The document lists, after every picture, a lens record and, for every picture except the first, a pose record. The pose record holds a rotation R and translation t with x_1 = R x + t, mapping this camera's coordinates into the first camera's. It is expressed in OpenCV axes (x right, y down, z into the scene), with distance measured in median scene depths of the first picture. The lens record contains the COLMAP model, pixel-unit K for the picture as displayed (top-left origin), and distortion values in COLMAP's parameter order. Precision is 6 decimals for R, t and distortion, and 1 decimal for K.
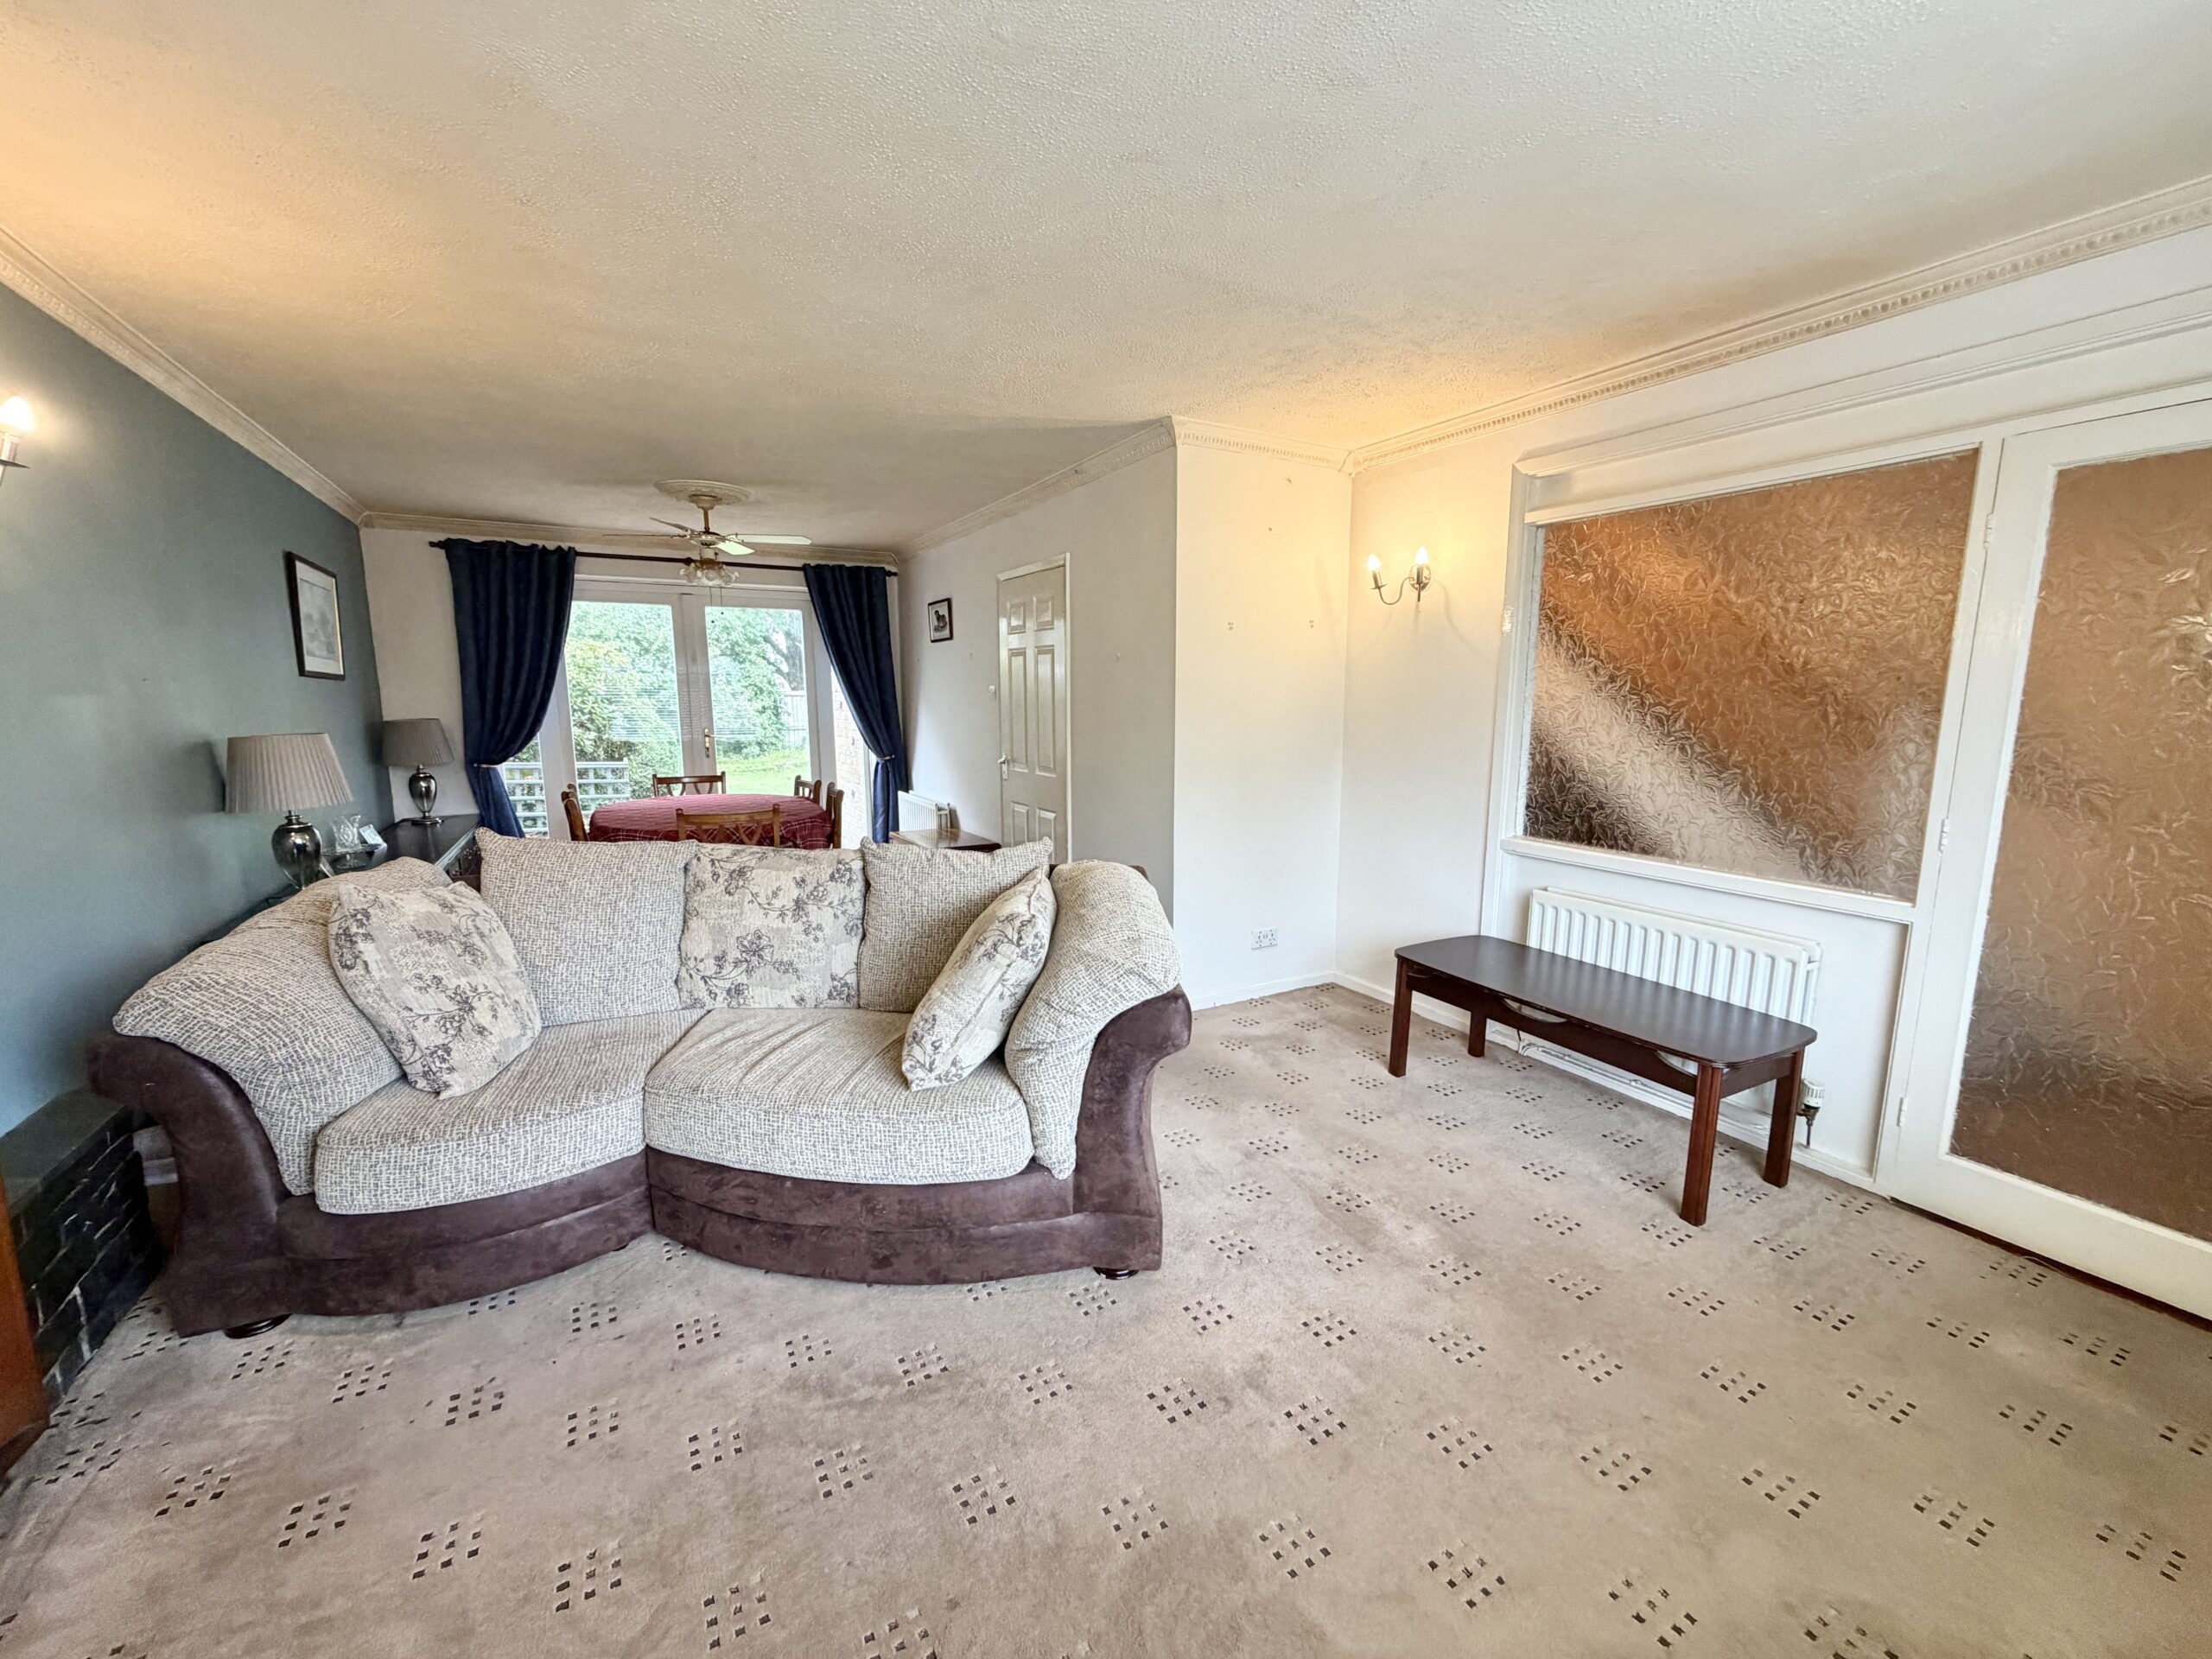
lens RADIAL K [[879.1, 0, 1097.5], [0, 879.1, 830.1], [0, 0, 1]] dist [0.002149, 0.000122]
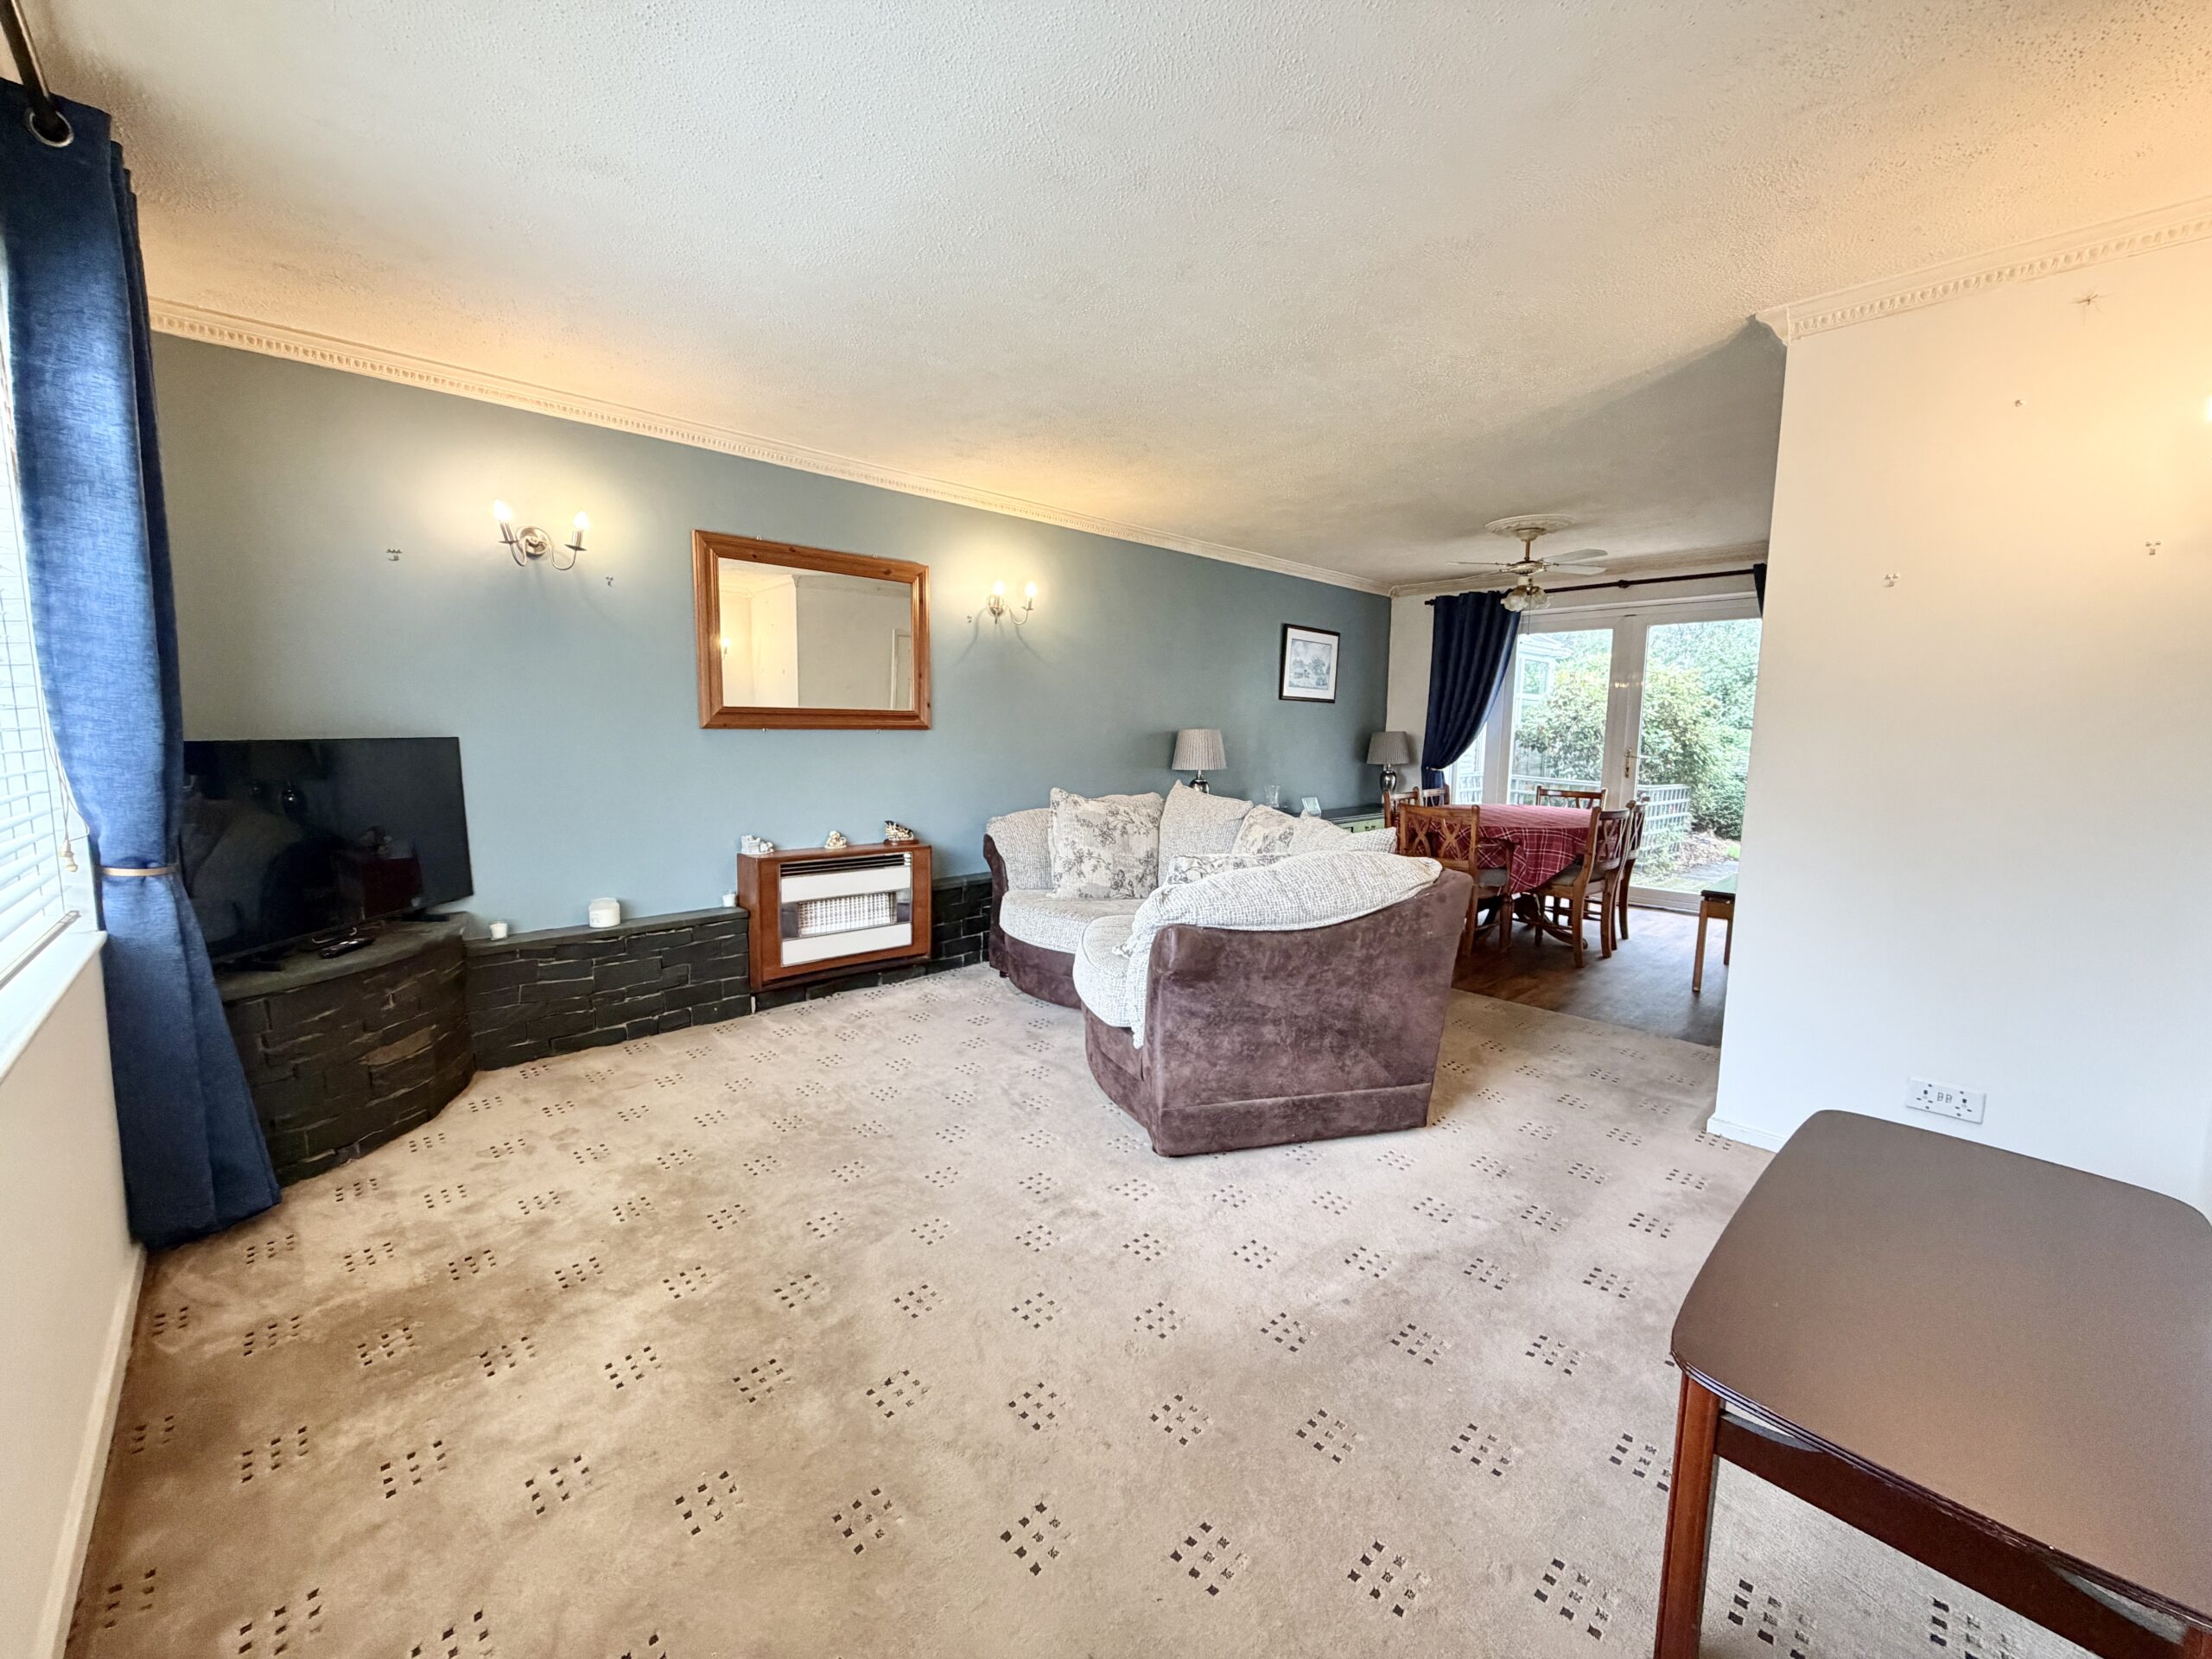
lens RADIAL K [[879.1, 0, 1097.5], [0, 879.1, 830.1], [0, 0, 1]] dist [0.002149, 0.000122]
pose [[0.250604, 0.117226, -0.960966, 0.441604], [-0.160136, 0.983987, 0.078273, -0.007535], [0.954753, 0.134270, 0.265363, 0.205786]]
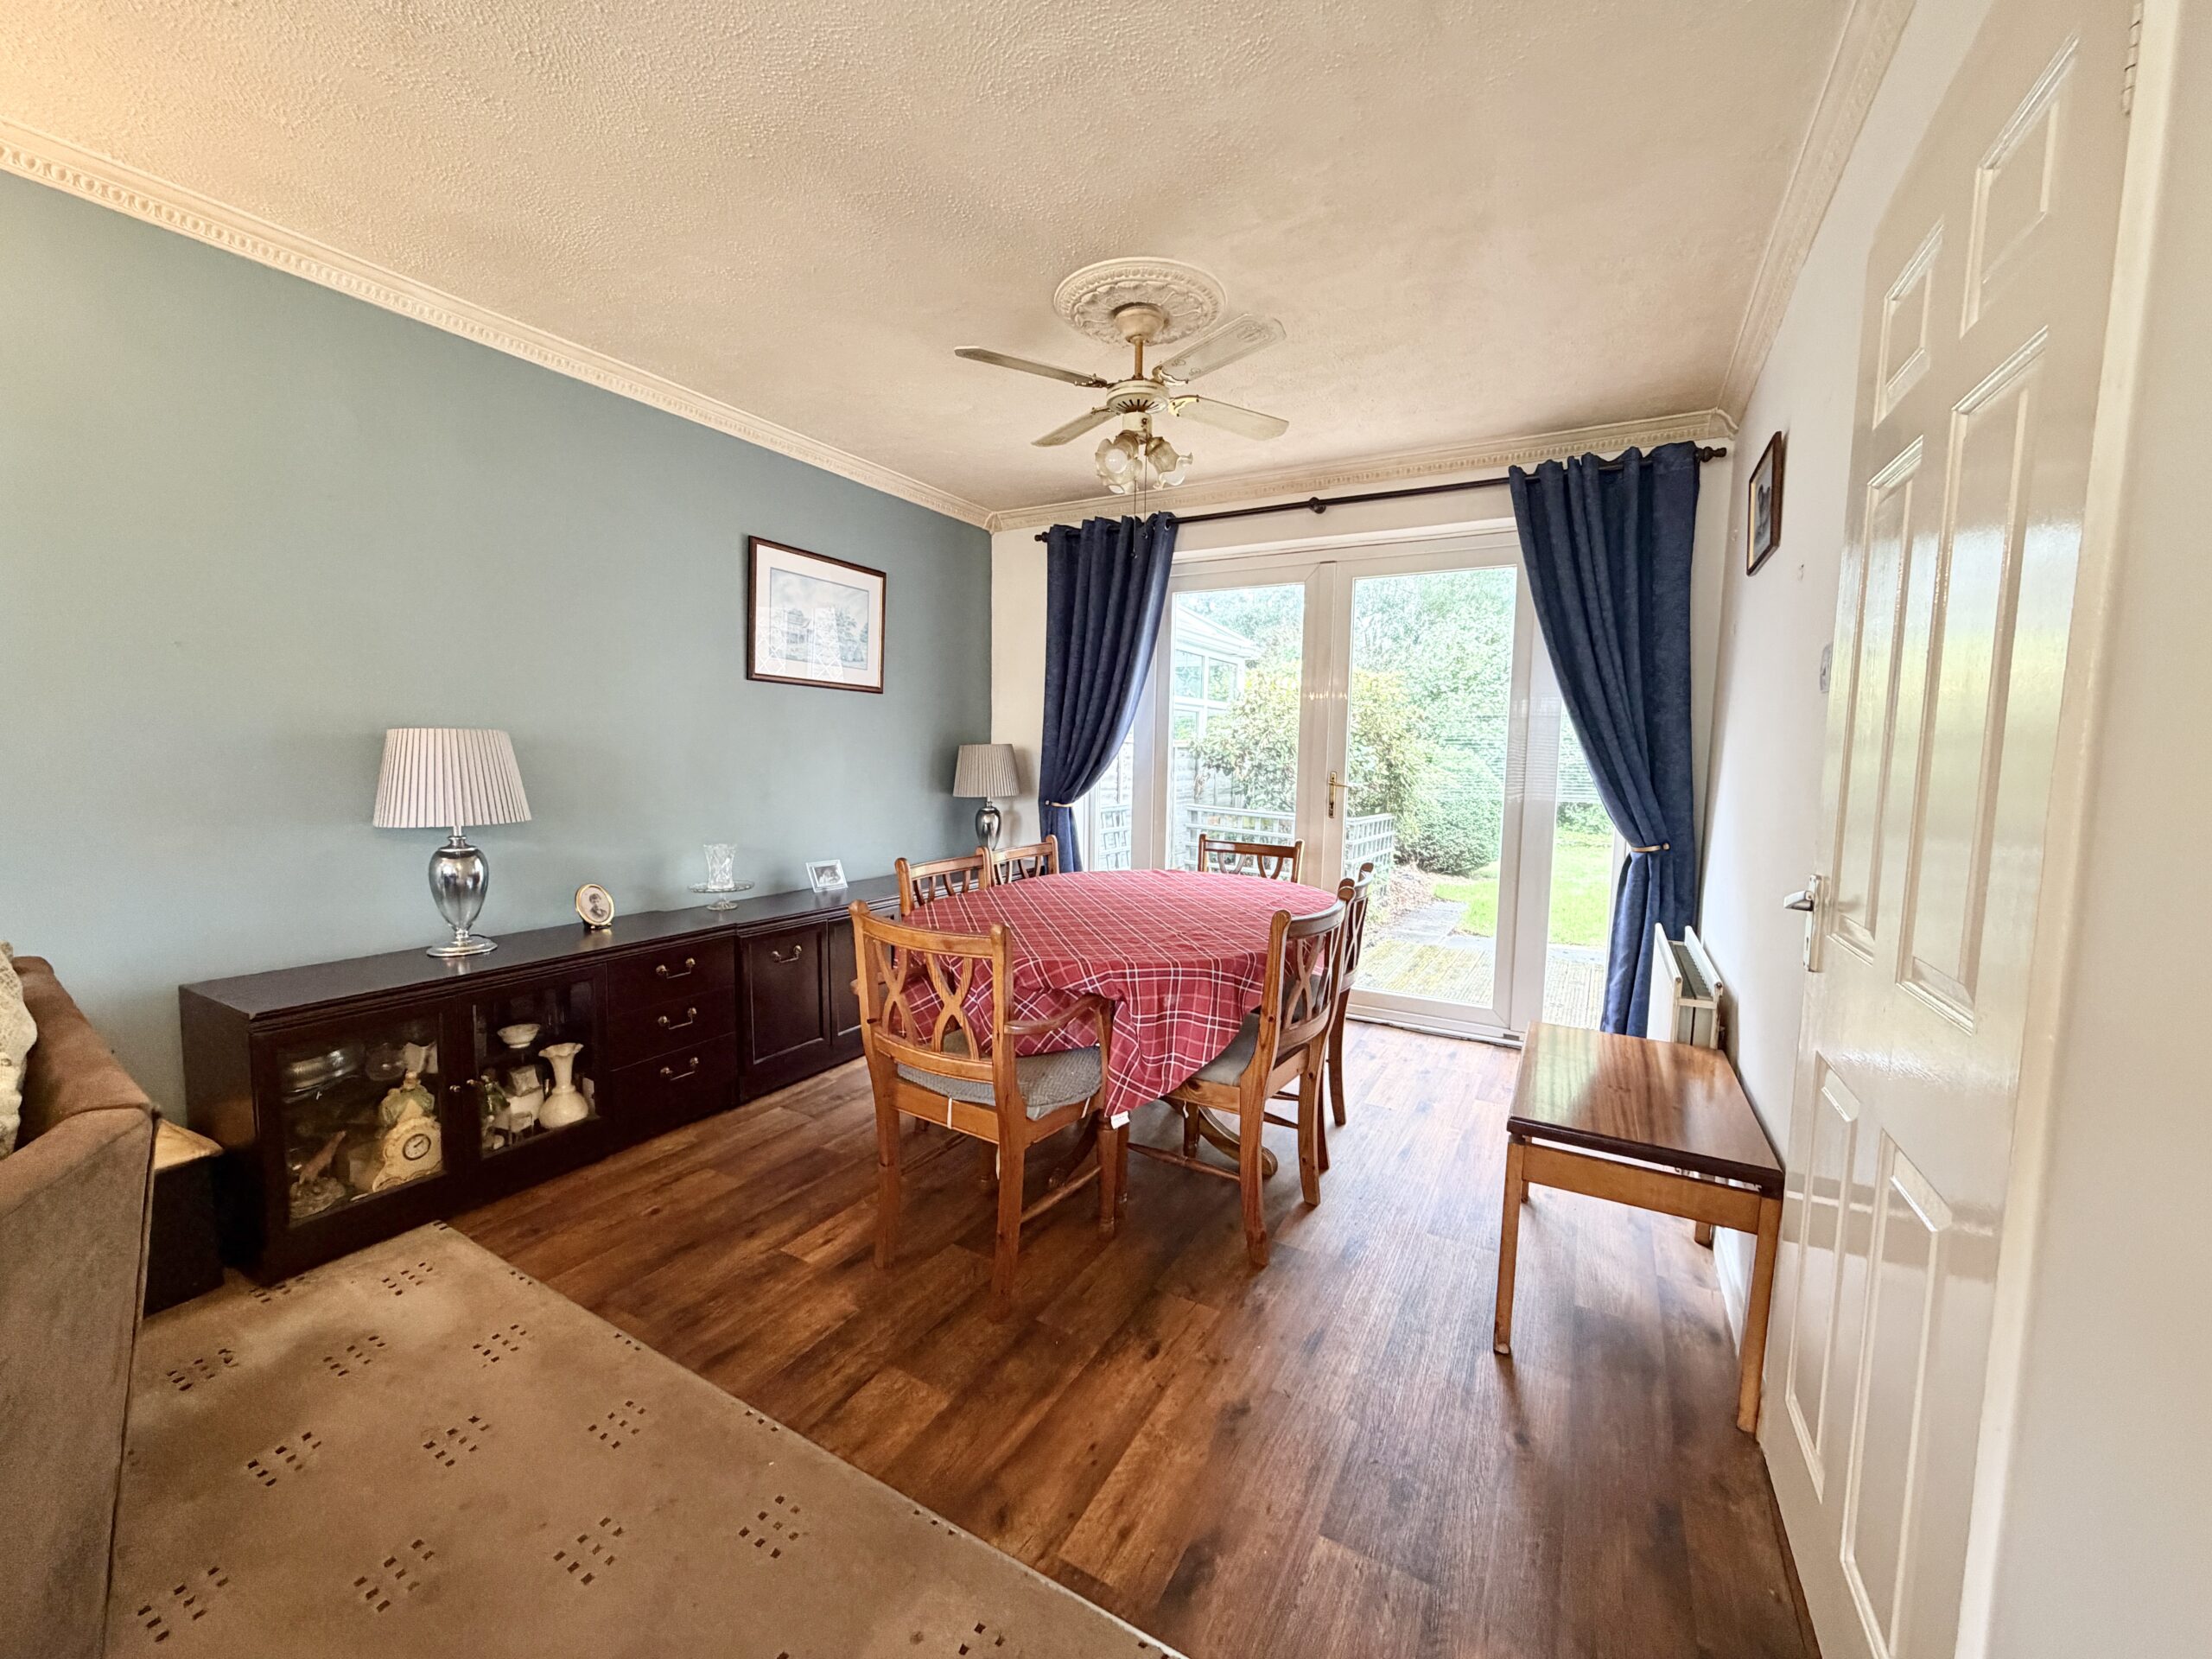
lens RADIAL K [[879.1, 0, 1097.5], [0, 879.1, 830.1], [0, 0, 1]] dist [0.002149, 0.000122]
pose [[0.517185, 0.089850, -0.851145, 0.010790], [-0.150050, 0.988590, 0.013184, -0.067775], [0.842618, 0.120896, 0.524766, 0.629857]]
